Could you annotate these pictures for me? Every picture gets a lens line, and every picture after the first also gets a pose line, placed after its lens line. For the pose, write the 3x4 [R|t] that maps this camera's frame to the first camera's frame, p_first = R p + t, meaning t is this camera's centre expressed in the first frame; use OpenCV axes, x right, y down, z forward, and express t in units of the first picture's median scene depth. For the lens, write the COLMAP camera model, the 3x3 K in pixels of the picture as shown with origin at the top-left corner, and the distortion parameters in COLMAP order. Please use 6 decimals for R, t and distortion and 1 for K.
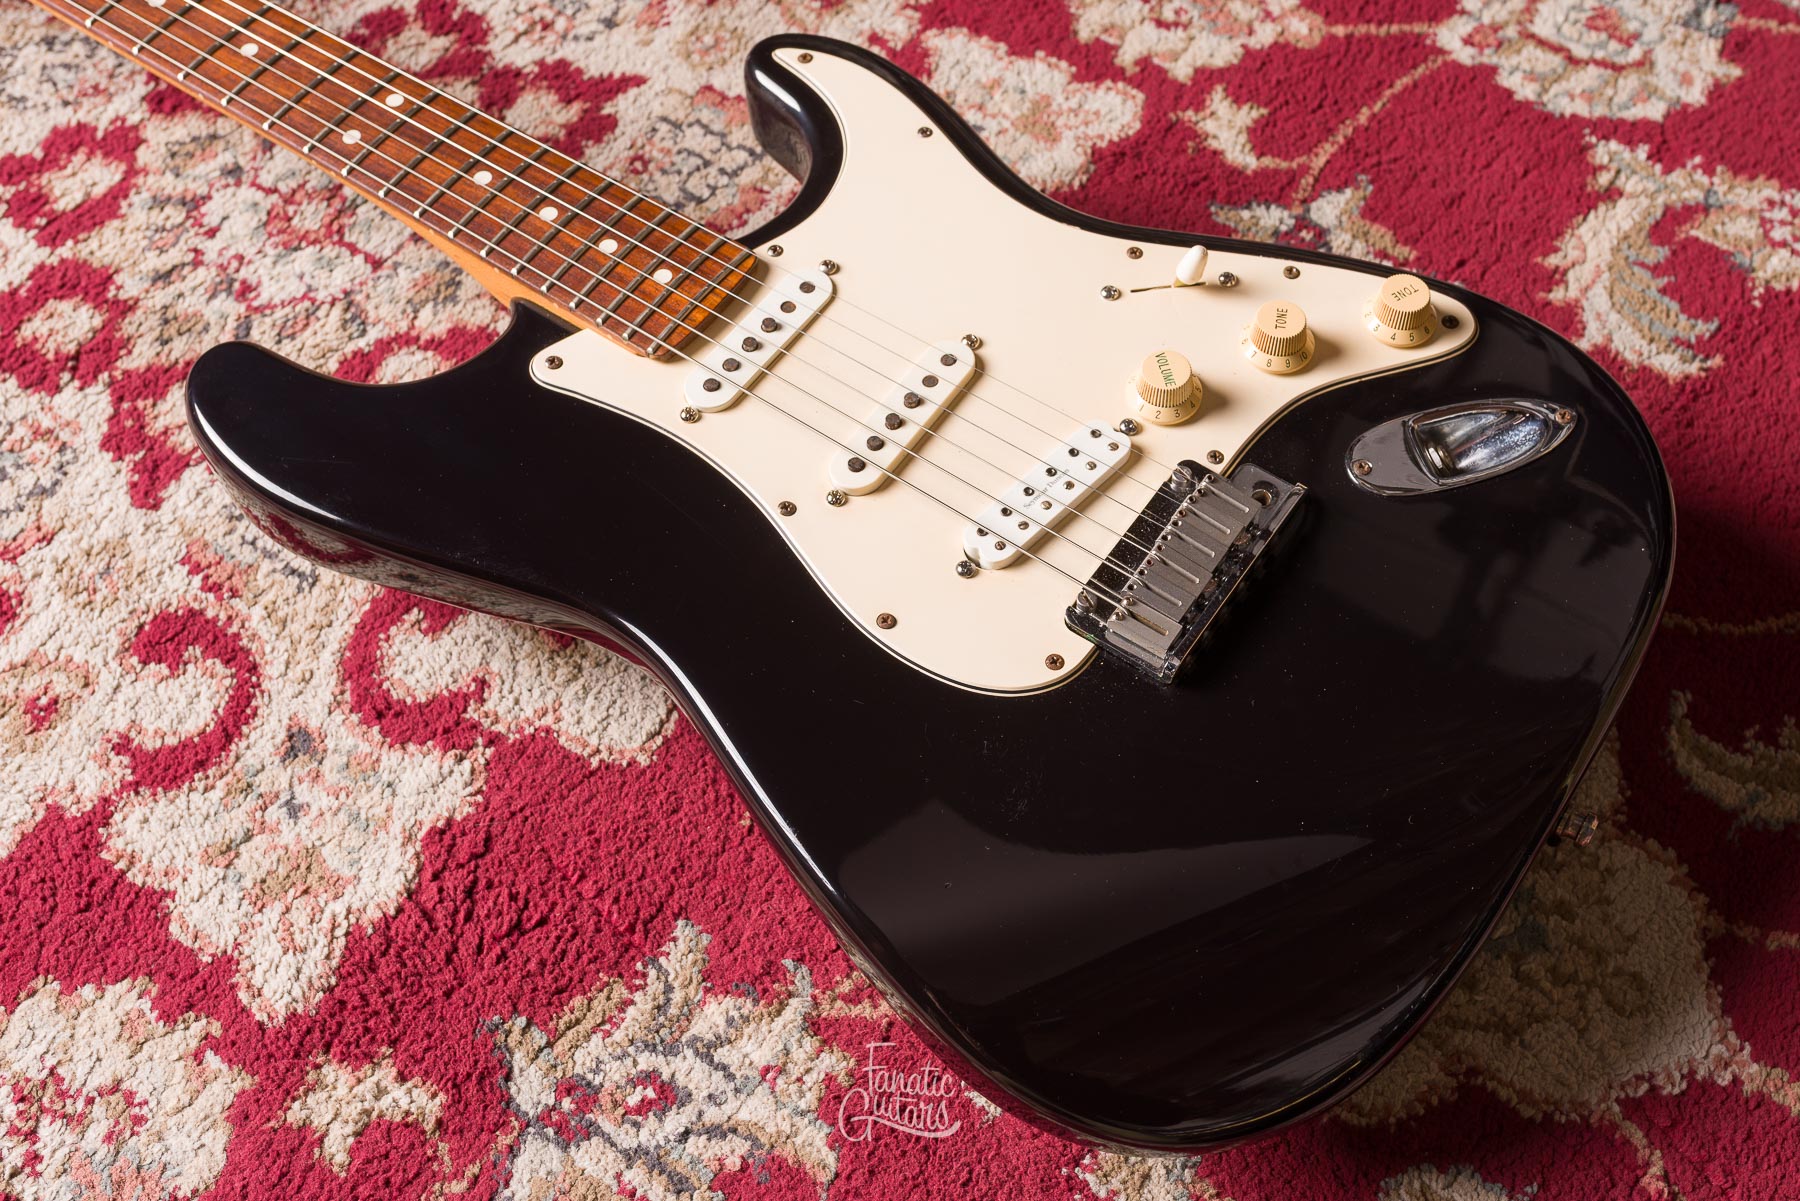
lens RADIAL K [[1926.3, 0, 996.7], [0, 1926.3, 599.8], [0, 0, 1]] dist [0.000086, -0.000642]
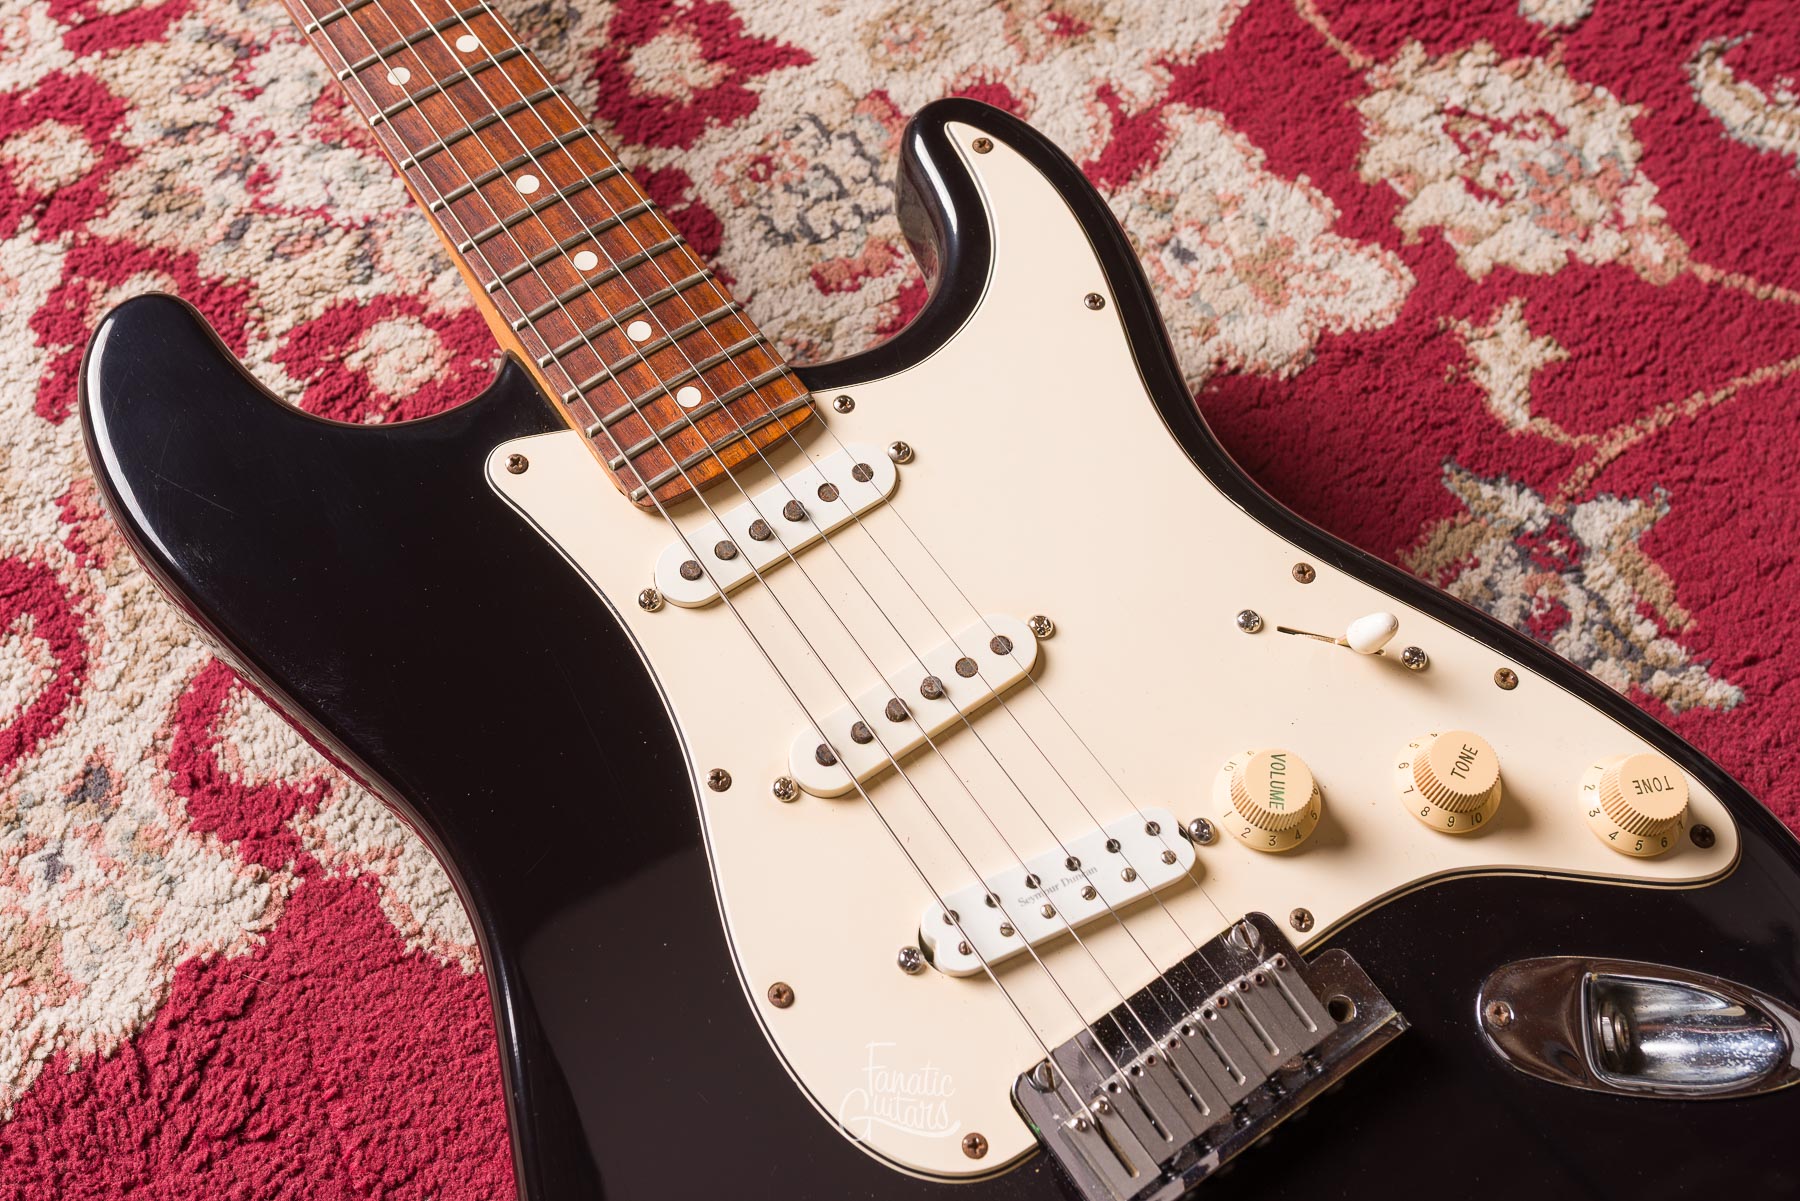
lens RADIAL K [[1980.9, 0, 779.2], [0, 1980.9, 518.2], [0, 0, 1]] dist [0.001484, -0.005894]
pose [[0.926690, 0.341309, -0.157334, -0.000994], [-0.331217, 0.939511, 0.087259, -0.193735], [0.177599, -0.028750, 0.983683, 0.225770]]
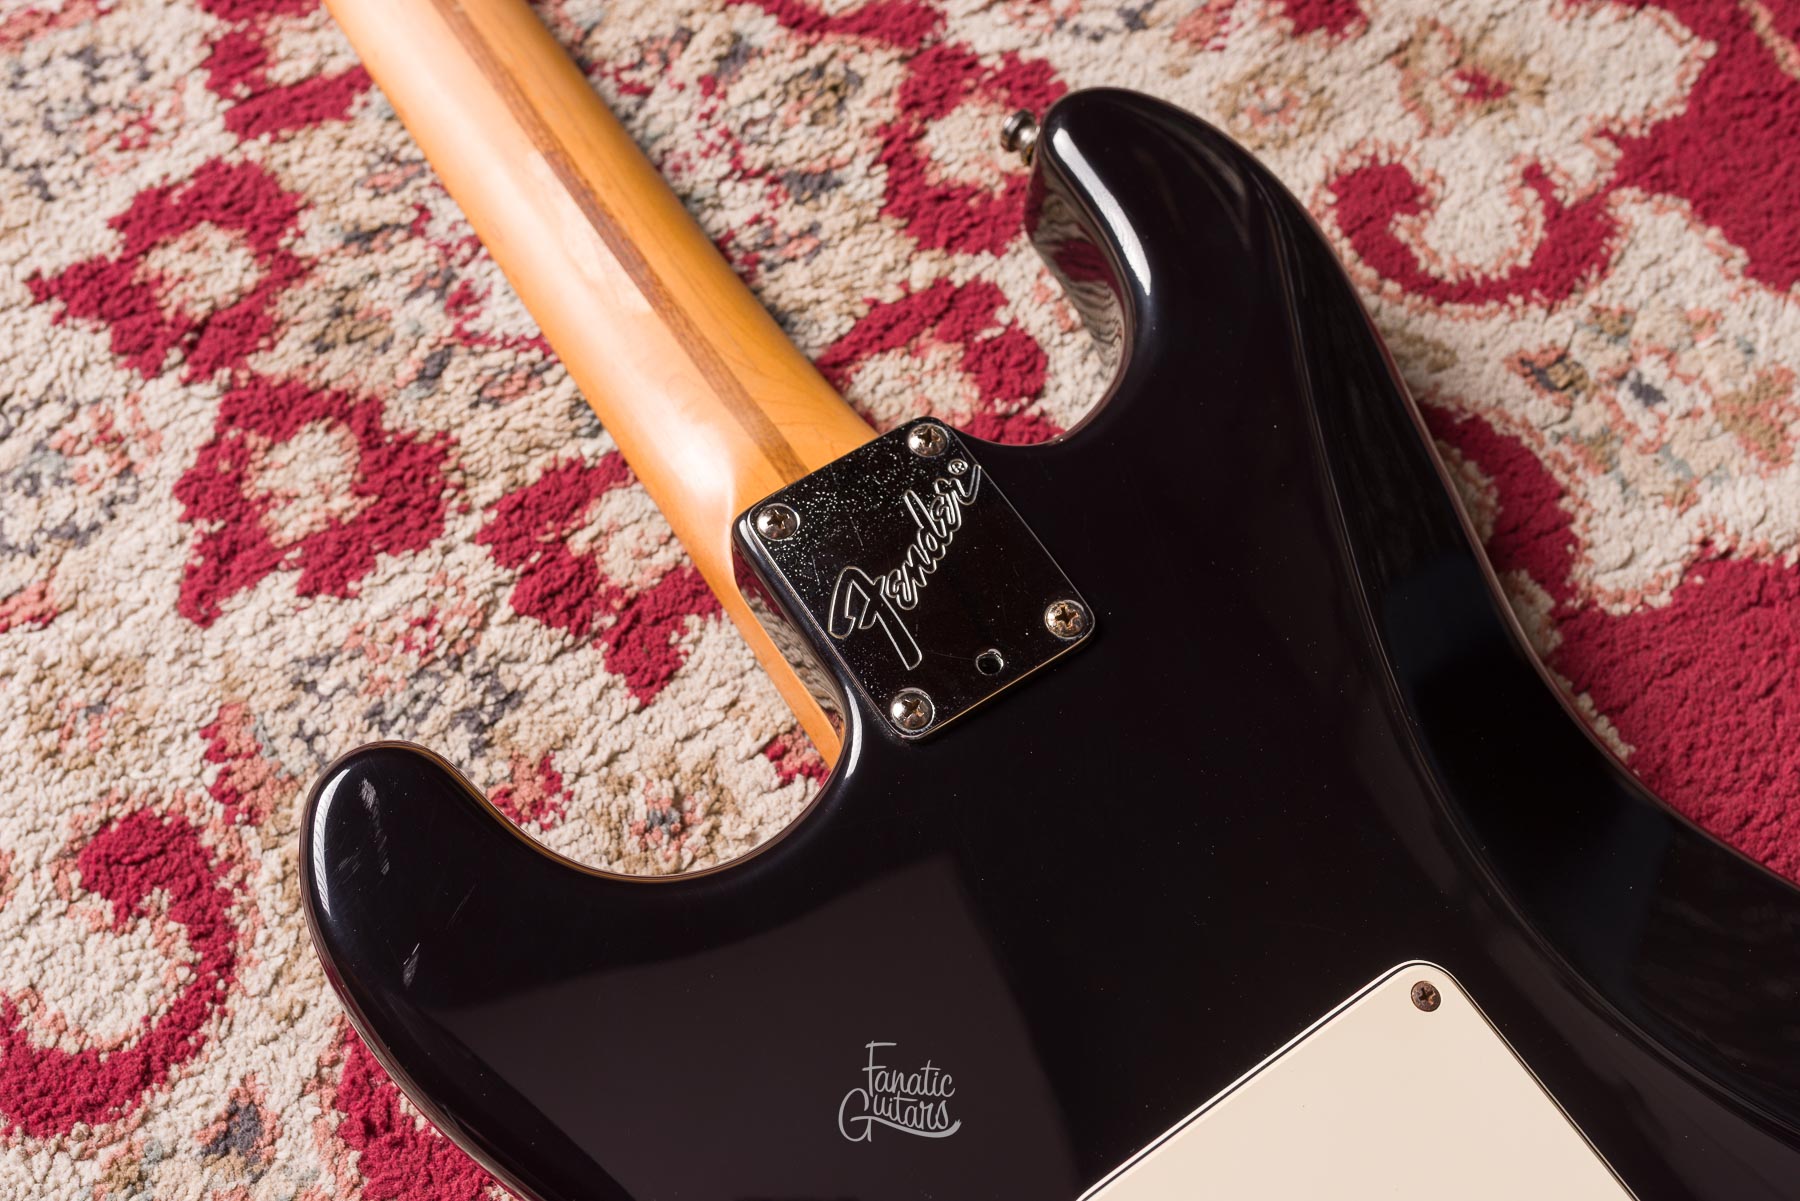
lens RADIAL K [[1763.6, 0, 904.5], [0, 1763.6, 602.9], [0, 0, 1]] dist [0.004154, -0.005034]
pose [[0.915567, 0.357102, -0.184974, -0.117382], [-0.328072, 0.929221, 0.170052, -0.243065], [0.232608, -0.095009, 0.967919, 0.499248]]
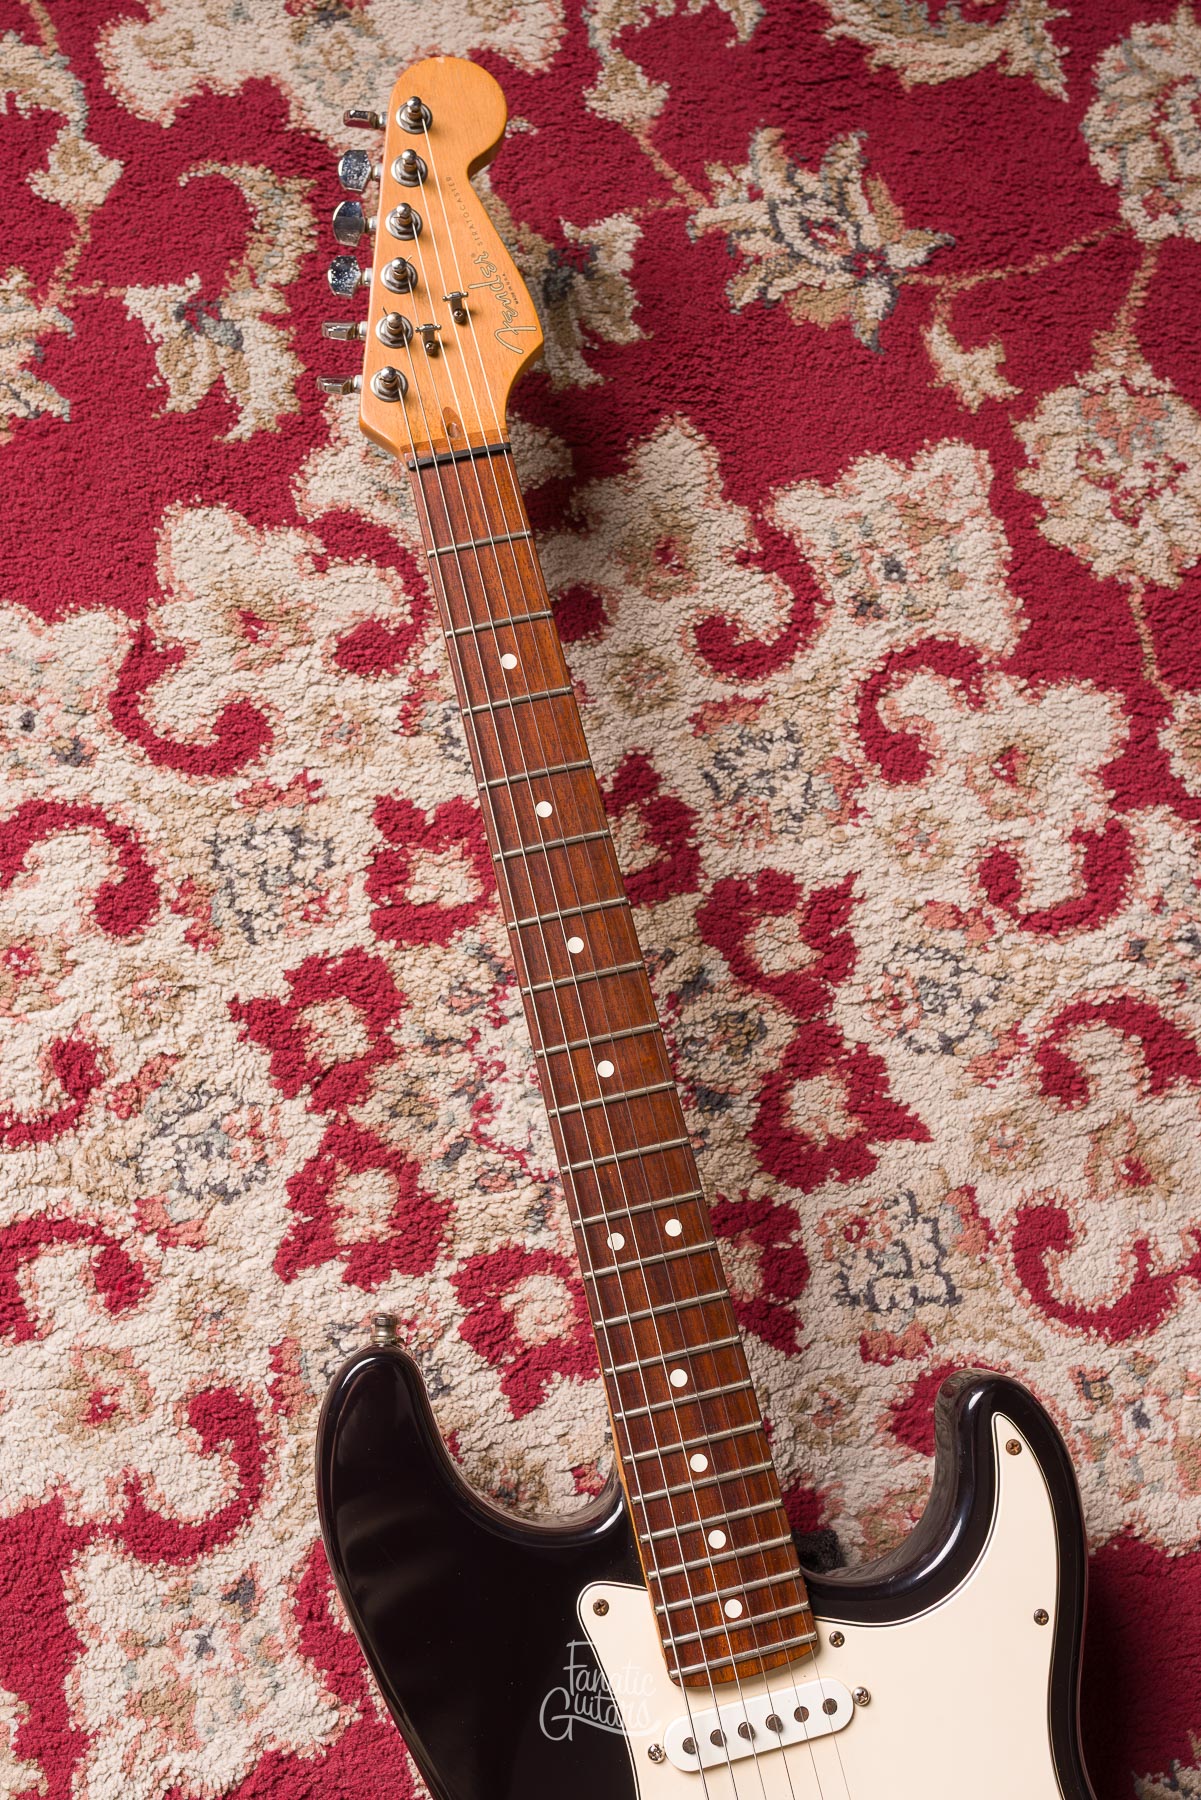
lens RADIAL K [[1886.5, 0, 560.0], [0, 1886.5, 806.3], [0, 0, 1]] dist [-0.000500, 0.002538]
pose [[0.731958, 0.676079, -0.084585, -0.432031], [-0.614986, 0.708996, 0.345134, -0.742286], [0.293308, -0.200605, 0.934734, 0.091142]]
